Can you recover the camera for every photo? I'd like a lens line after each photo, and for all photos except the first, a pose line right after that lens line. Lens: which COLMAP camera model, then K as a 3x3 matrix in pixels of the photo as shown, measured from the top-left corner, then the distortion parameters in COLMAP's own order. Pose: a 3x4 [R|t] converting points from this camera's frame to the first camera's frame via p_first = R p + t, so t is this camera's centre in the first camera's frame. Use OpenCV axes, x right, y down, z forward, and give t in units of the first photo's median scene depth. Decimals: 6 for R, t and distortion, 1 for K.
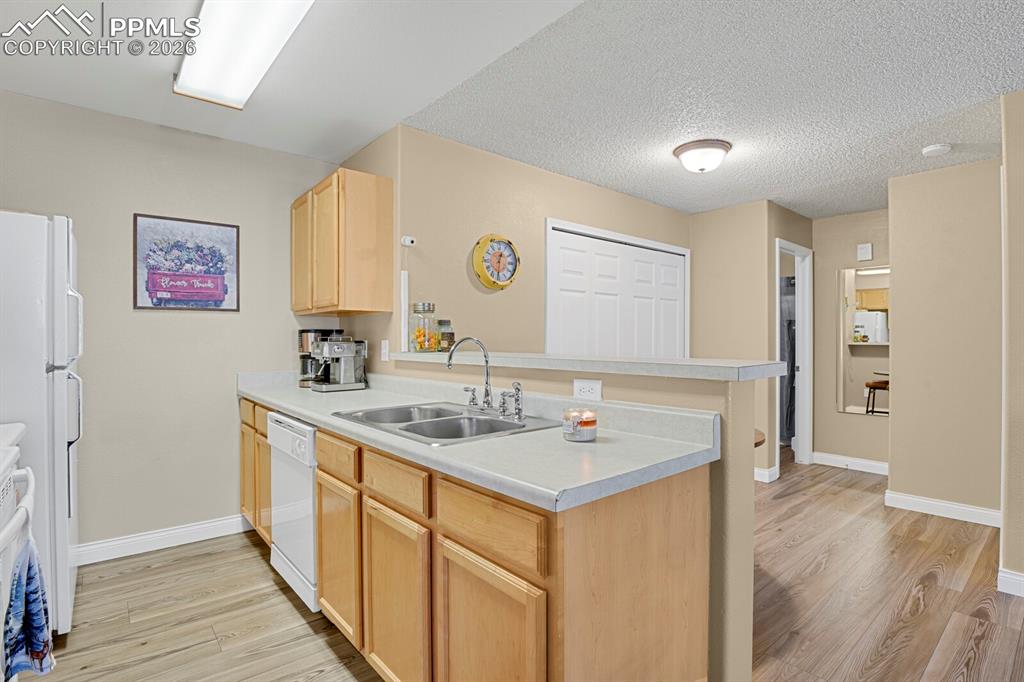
lens RADIAL K [[498.9, 0, 516.0], [0, 498.9, 340.4], [0, 0, 1]] dist [-0.020978, -0.005066]
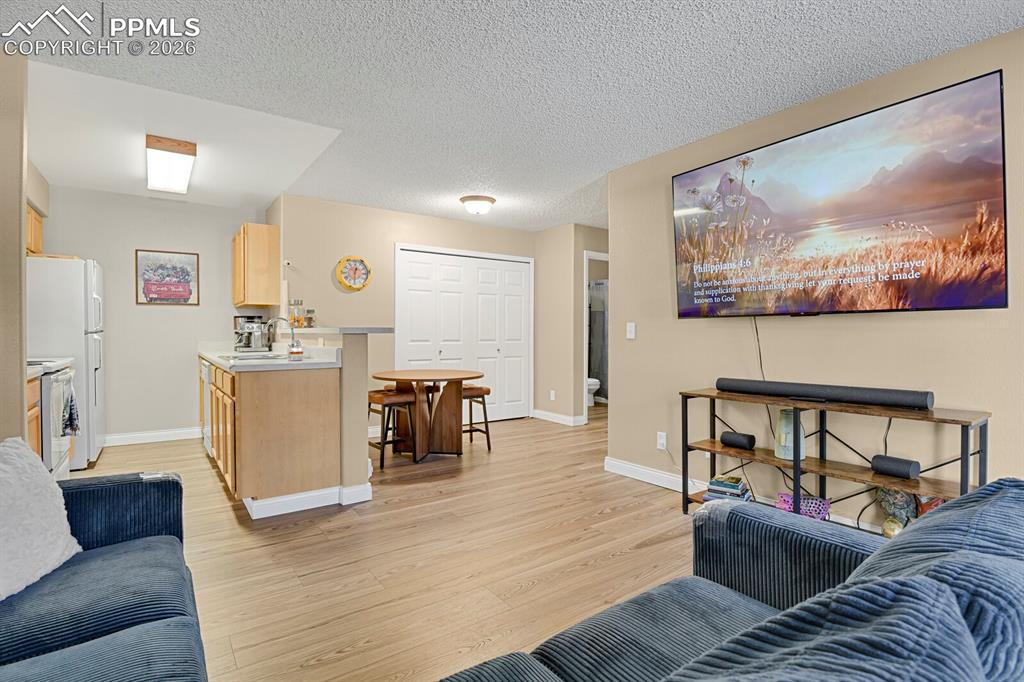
lens RADIAL K [[498.9, 0, 515.4], [0, 498.9, 342.2], [0, 0, 1]] dist [-0.020978, -0.005066]
pose [[0.996715, 0.003179, -0.080924, 0.666409], [-0.001582, 0.999803, 0.019790, 0.033512], [0.080971, -0.019597, 0.996524, -0.600813]]
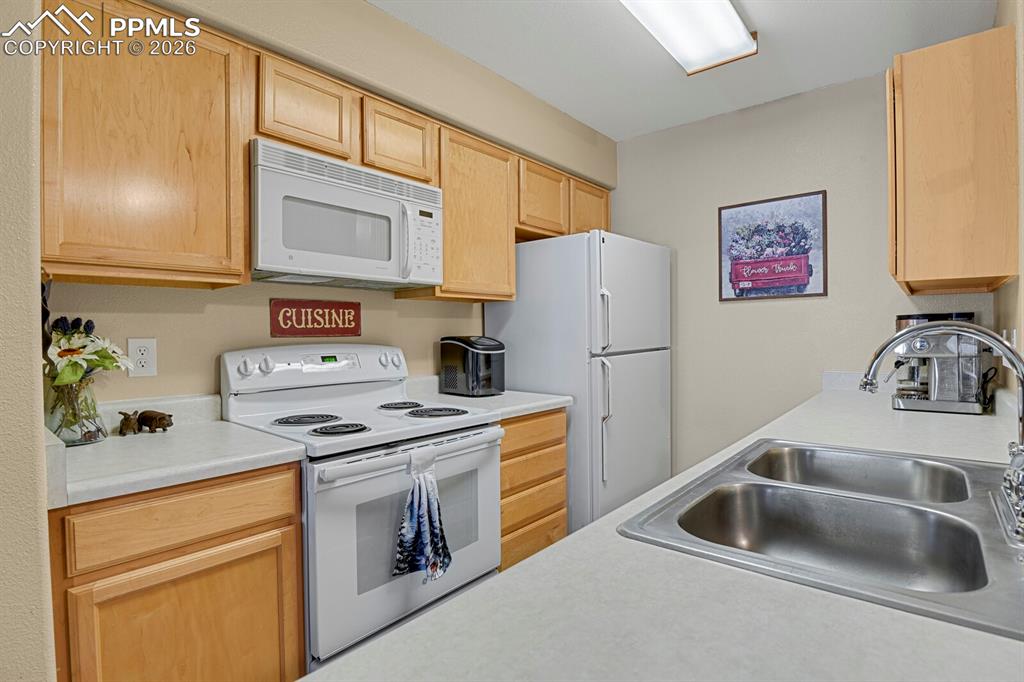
lens RADIAL K [[498.9, 0, 522.1], [0, 498.9, 338.2], [0, 0, 1]] dist [-0.020978, -0.005066]
pose [[0.169640, 0.006450, -0.985485, 0.161093], [0.005386, 0.999958, 0.007472, 0.002617], [0.985491, -0.006576, 0.169598, 0.386686]]
